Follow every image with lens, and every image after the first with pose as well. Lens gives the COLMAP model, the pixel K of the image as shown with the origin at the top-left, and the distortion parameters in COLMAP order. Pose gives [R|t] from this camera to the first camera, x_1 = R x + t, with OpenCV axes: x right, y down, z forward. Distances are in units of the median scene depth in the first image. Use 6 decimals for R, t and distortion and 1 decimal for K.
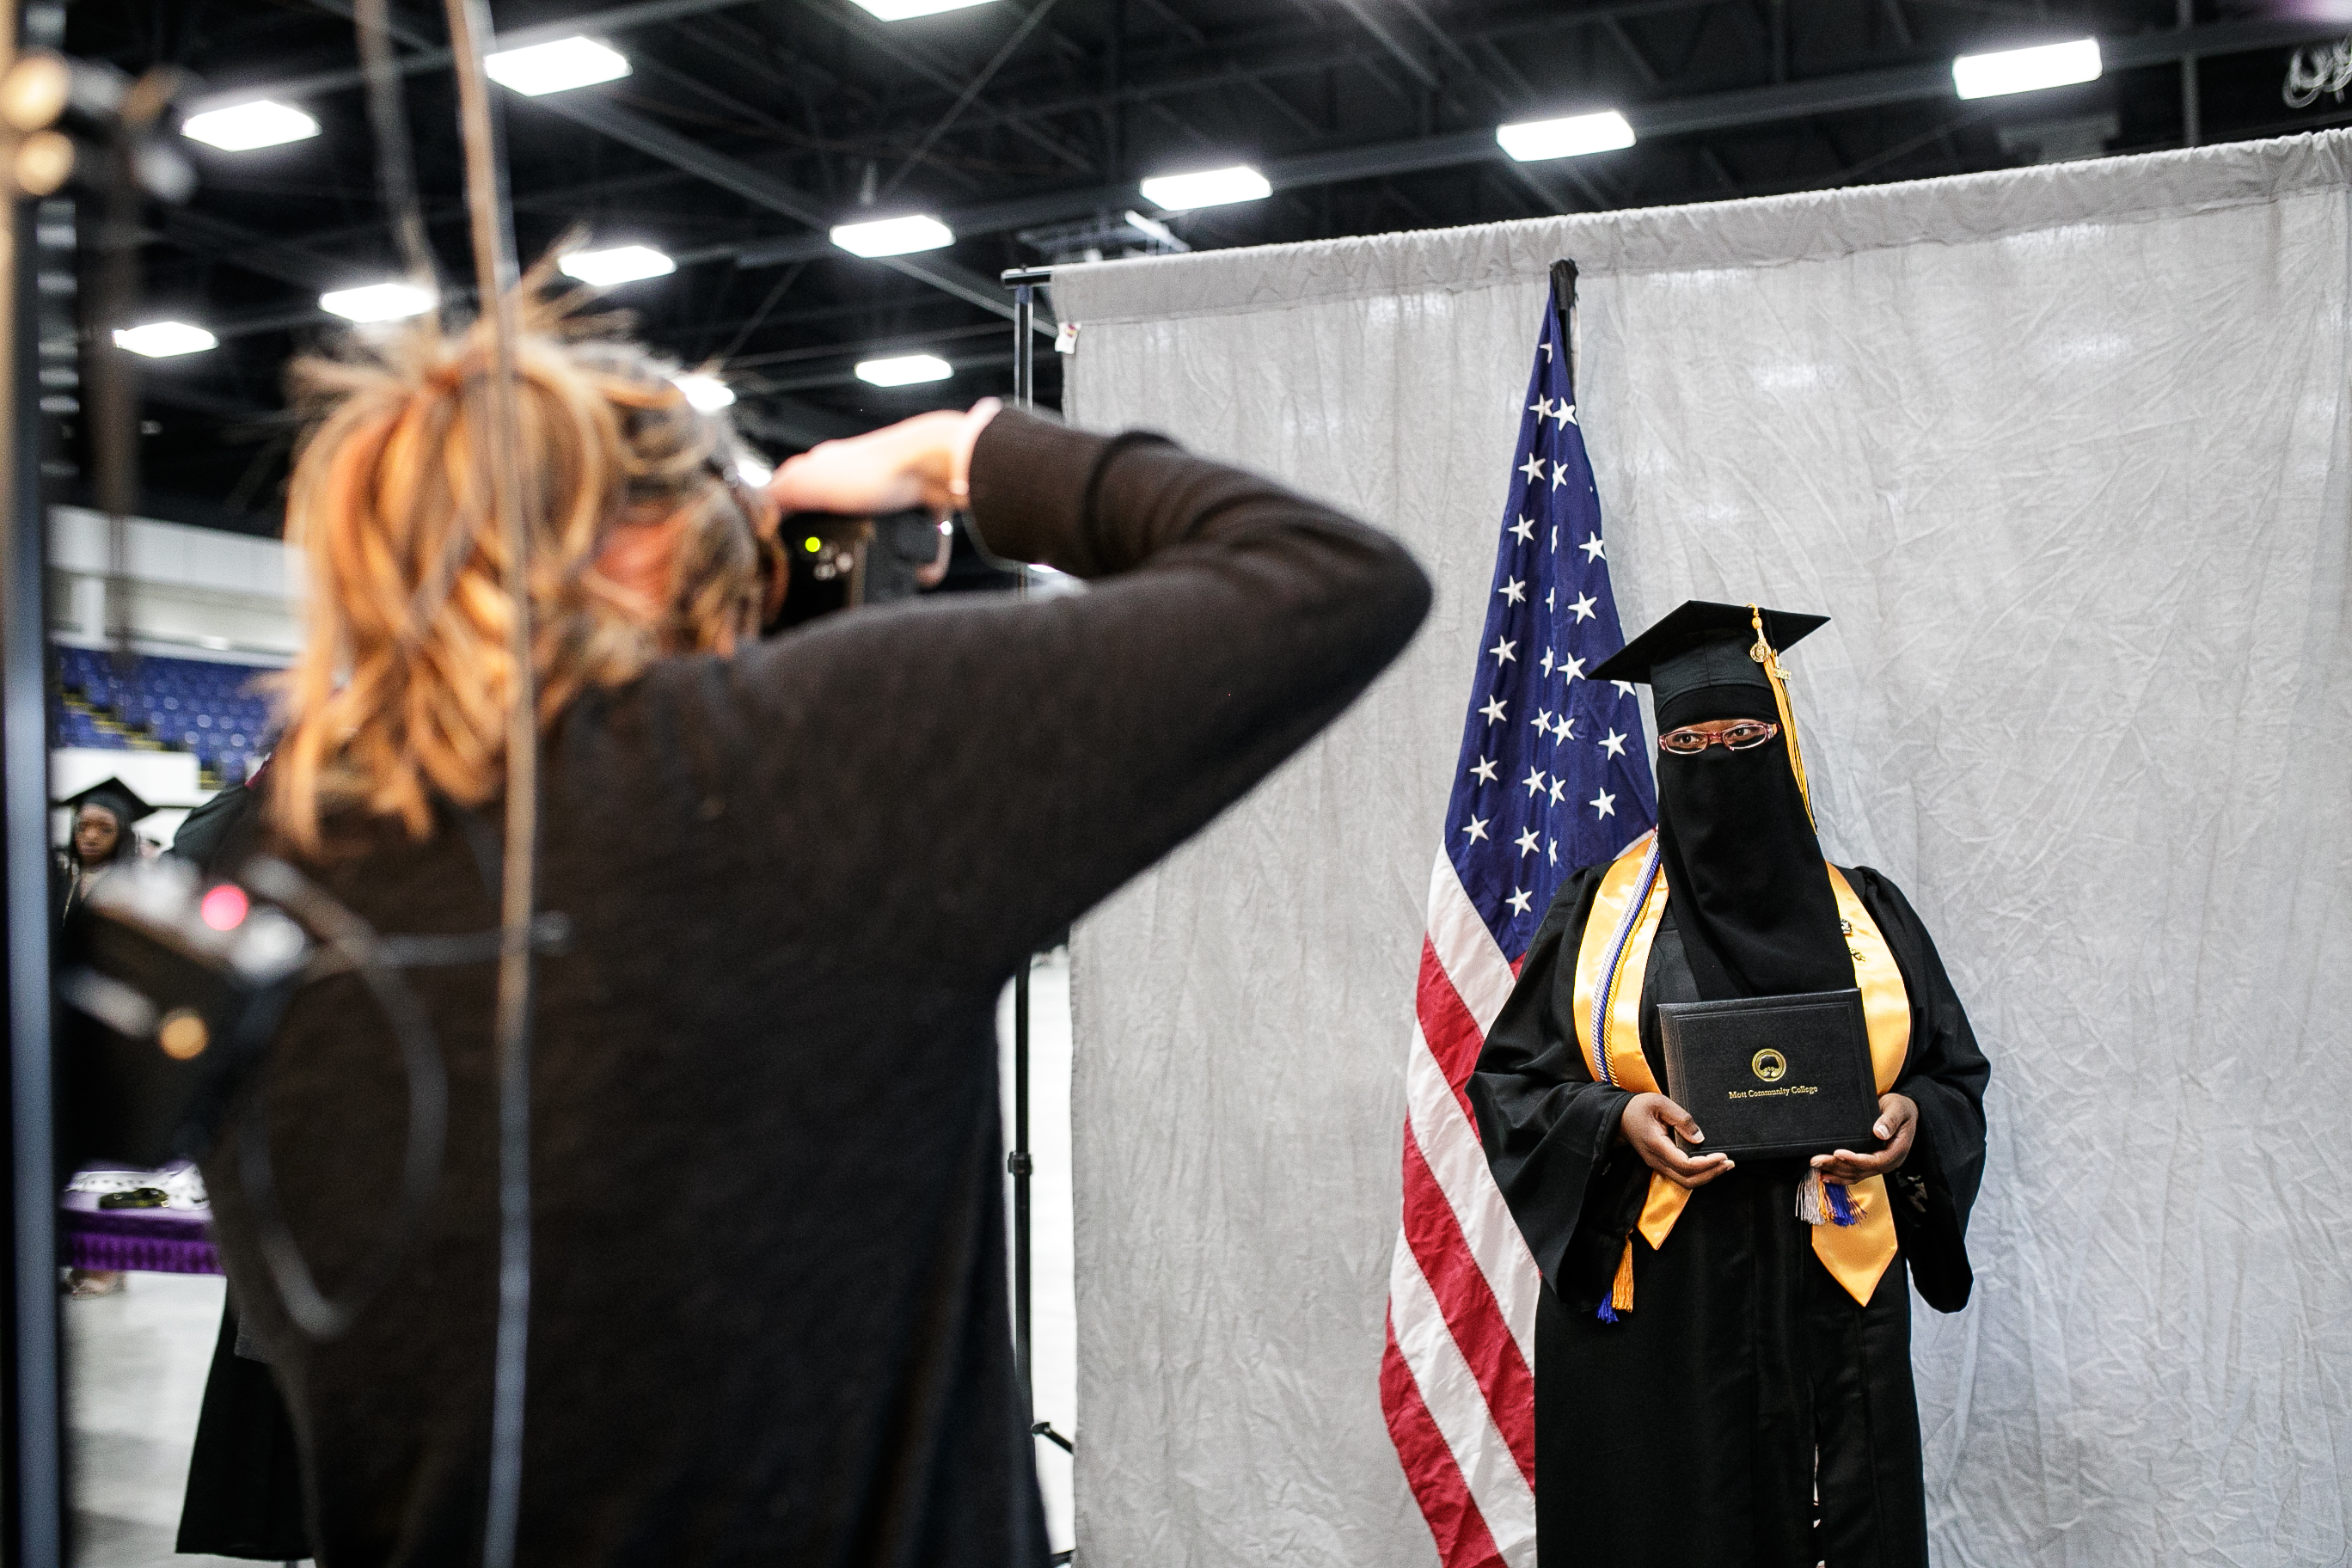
lens RADIAL K [[2281.1, 0, 1173.0], [0, 2281.1, 787.3], [0, 0, 1]] dist [-0.032555, 0.000000]
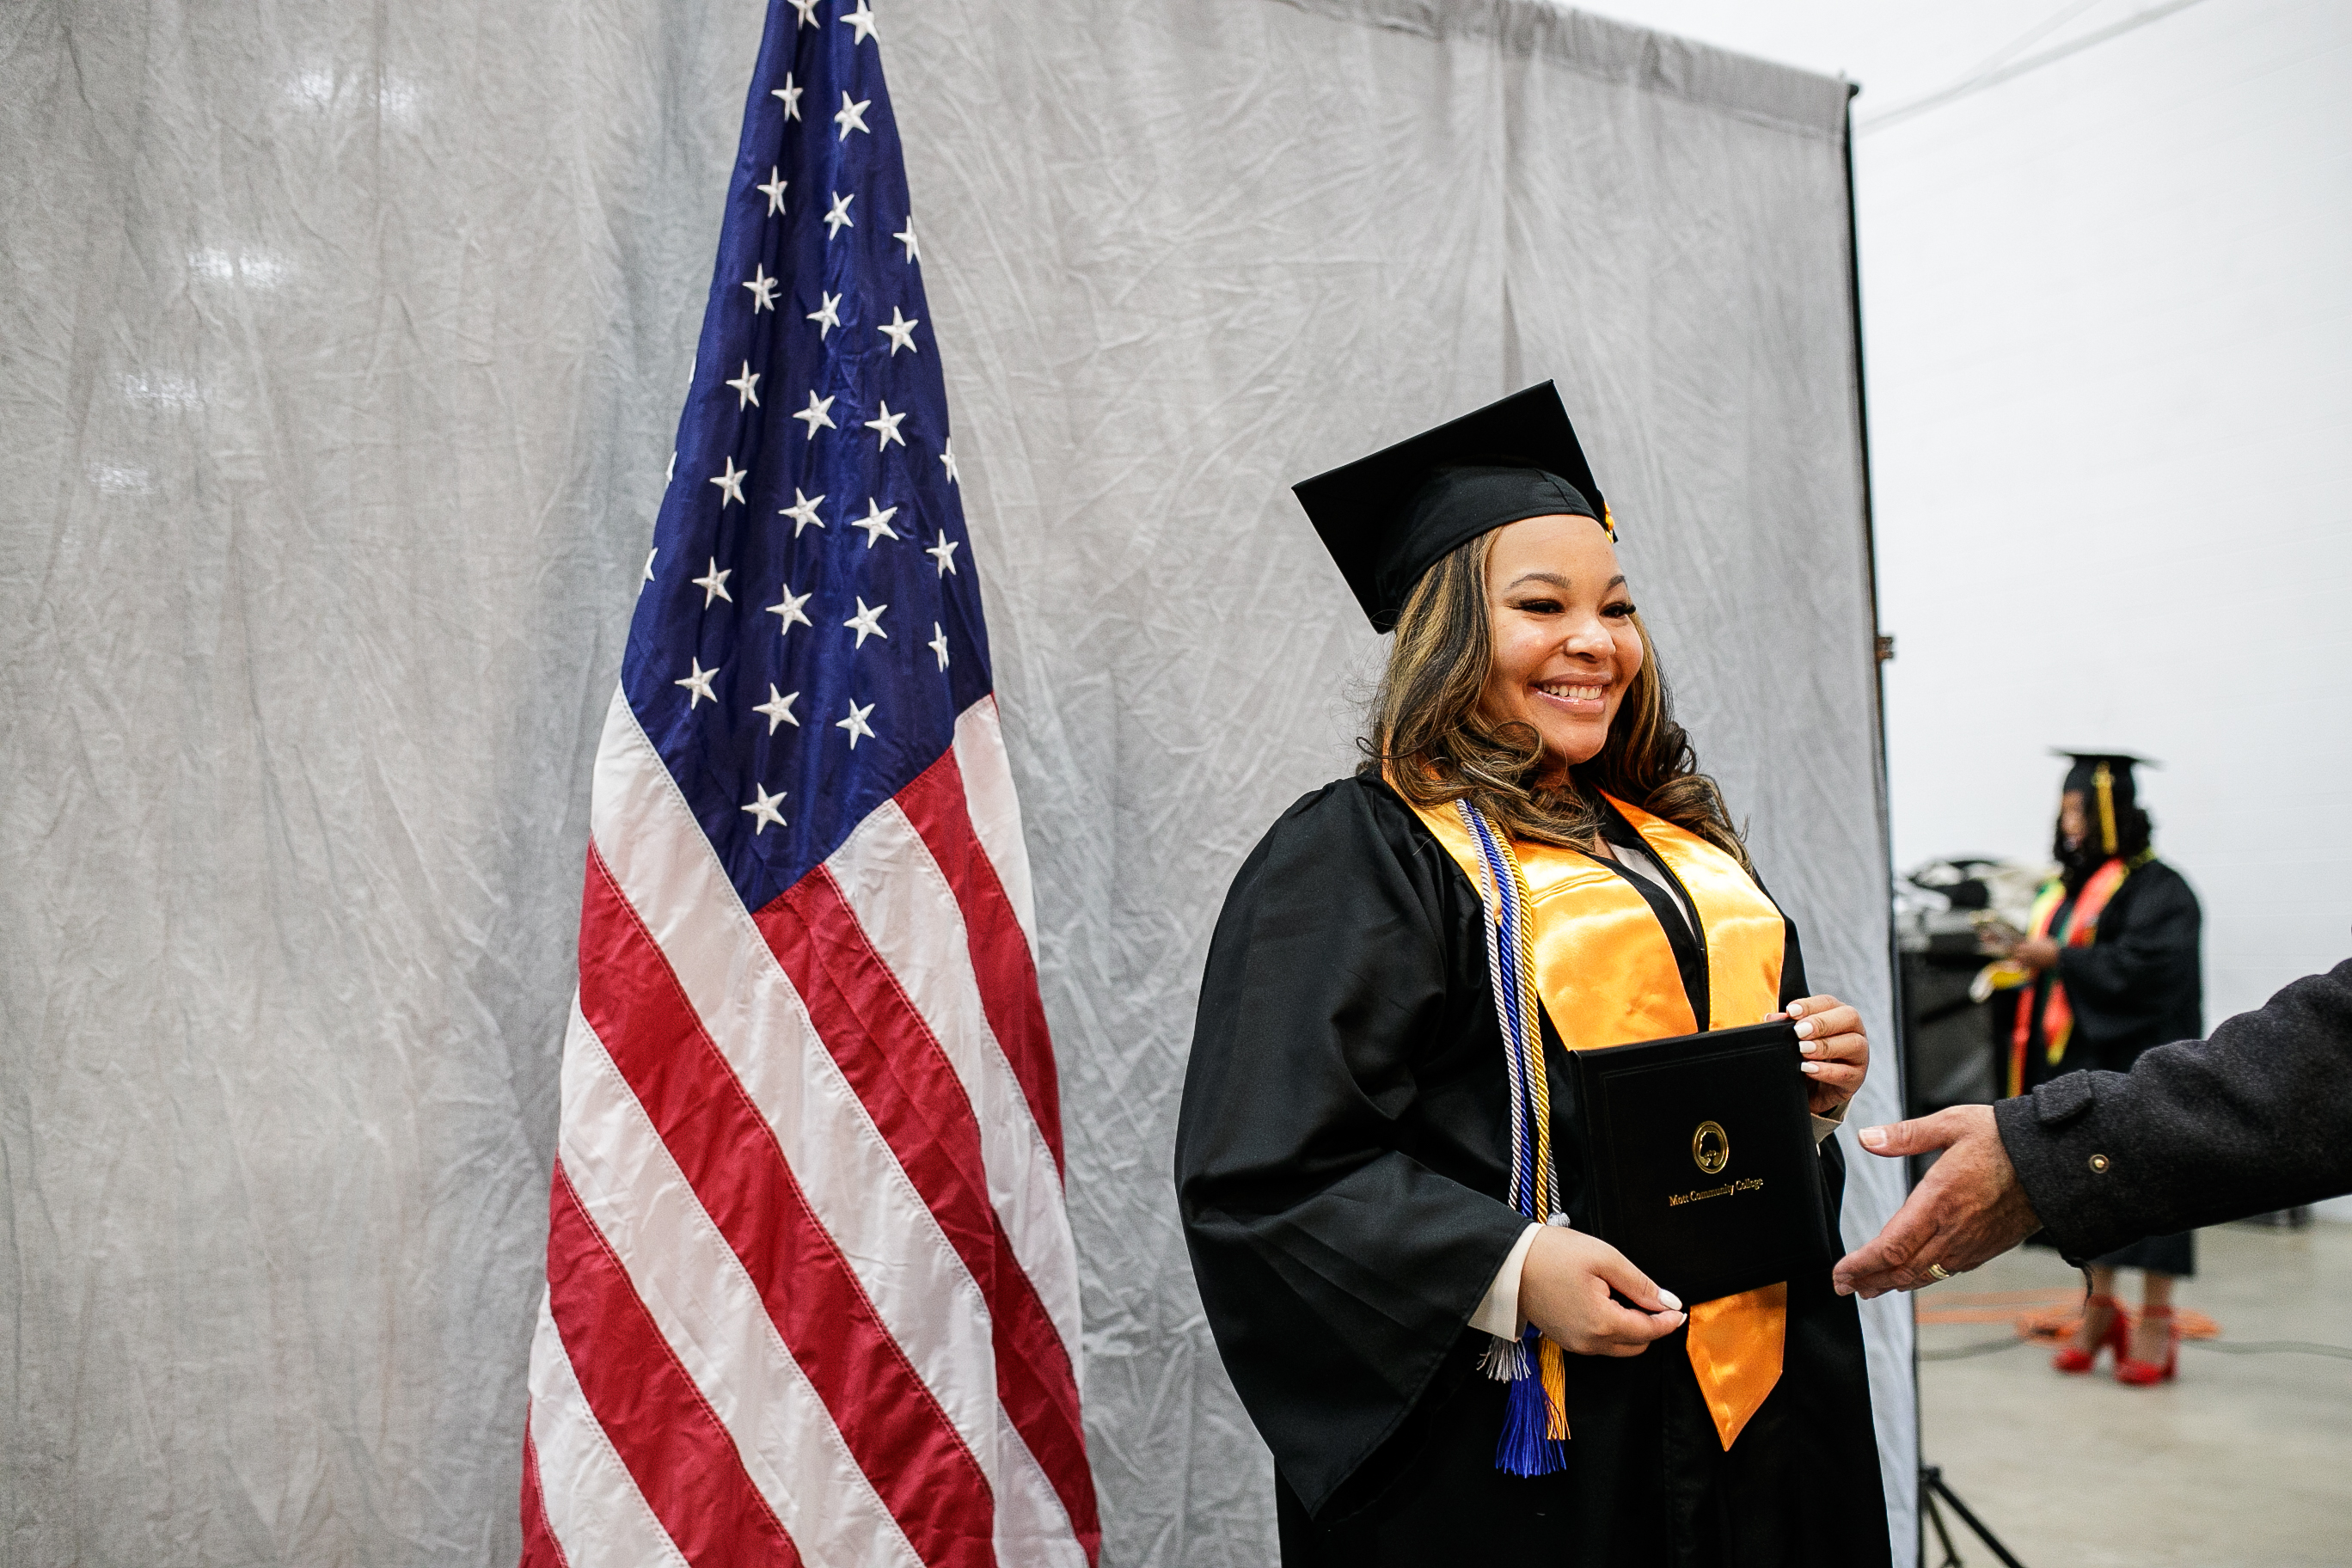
lens RADIAL K [[2281.1, 0, 1176.9], [0, 2281.1, 786.9], [0, 0, 1]] dist [-0.032555, 0.000000]
pose [[0.545762, 0.043558, 0.836807, -0.280625], [-0.007270, 0.998857, -0.047252, 0.070377], [-0.837909, 0.019704, 0.545455, 0.577940]]
